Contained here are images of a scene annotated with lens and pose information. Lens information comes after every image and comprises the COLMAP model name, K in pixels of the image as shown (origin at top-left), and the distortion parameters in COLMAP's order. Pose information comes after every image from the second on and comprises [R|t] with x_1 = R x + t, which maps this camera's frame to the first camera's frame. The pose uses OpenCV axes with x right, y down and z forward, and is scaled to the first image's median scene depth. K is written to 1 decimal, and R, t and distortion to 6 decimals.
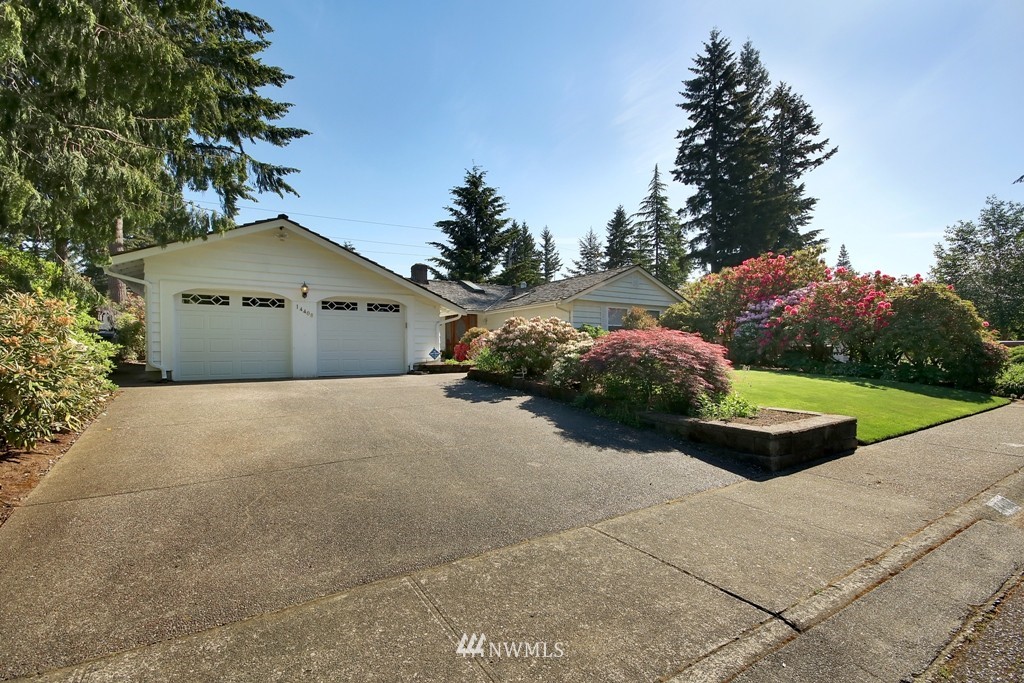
lens RADIAL K [[451.3, 0, 511.6], [0, 451.3, 347.8], [0, 0, 1]] dist [-0.014847, -0.001078]
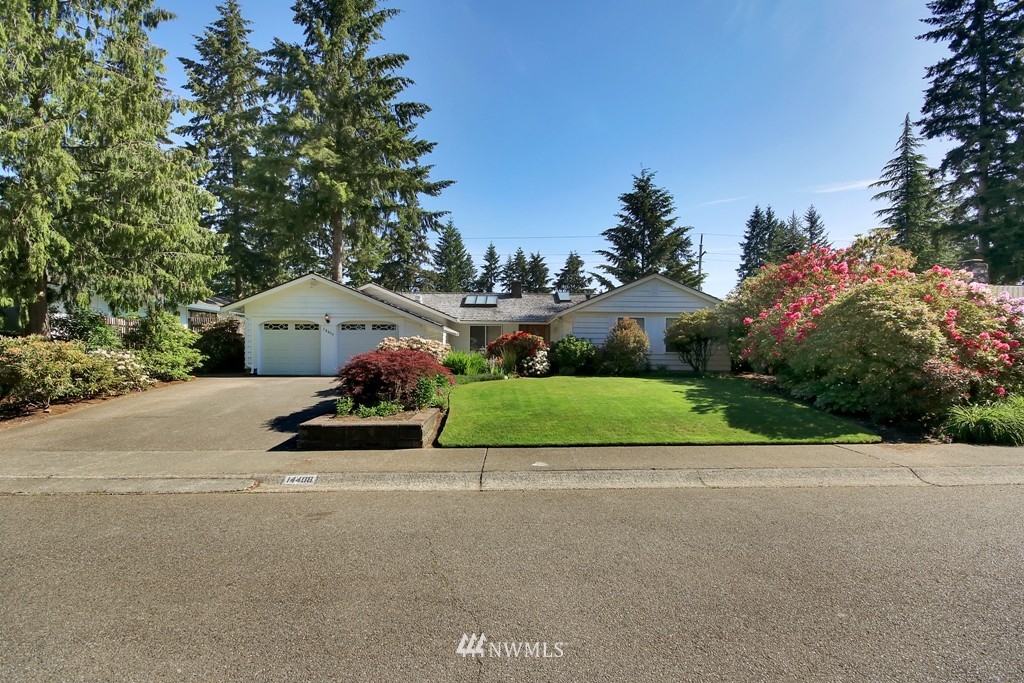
lens RADIAL K [[451.3, 0, 507.5], [0, 451.3, 333.9], [0, 0, 1]] dist [-0.014847, -0.001078]
pose [[0.854188, -0.012390, -0.519816, 0.175106], [-0.005304, 0.999456, -0.032538, -0.005903], [0.519937, 0.030550, 0.853658, 0.004403]]
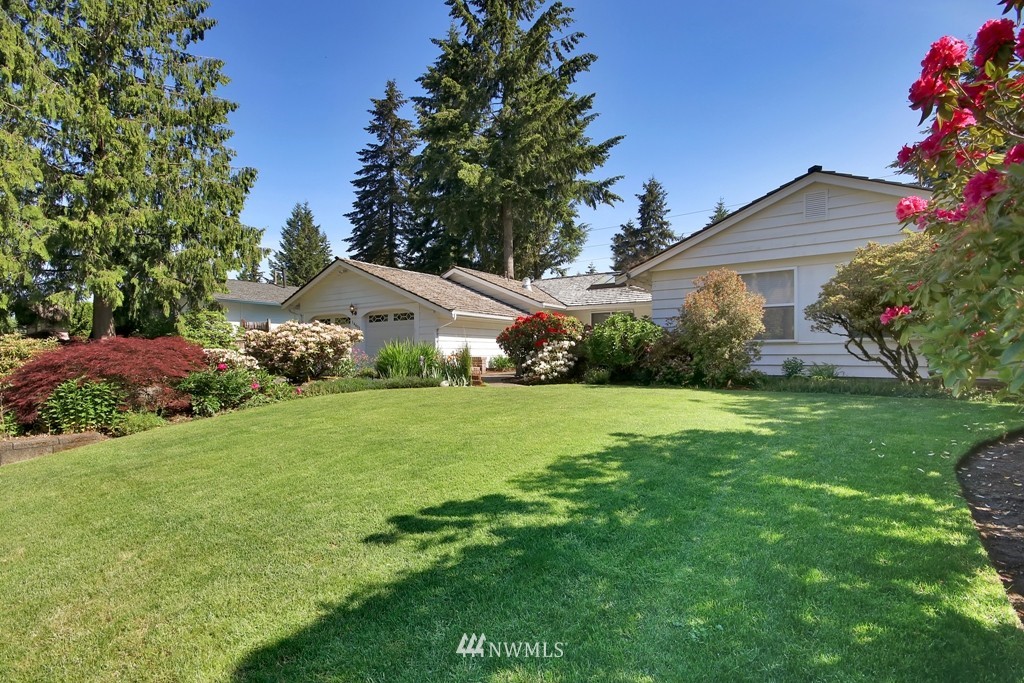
lens RADIAL K [[451.3, 0, 509.1], [0, 451.3, 349.2], [0, 0, 1]] dist [-0.014847, -0.001078]
pose [[0.420210, -0.003627, -0.907420, 0.191244], [0.010605, 0.999943, 0.000915, -0.001407], [0.907365, -0.010008, 0.420225, 0.177580]]
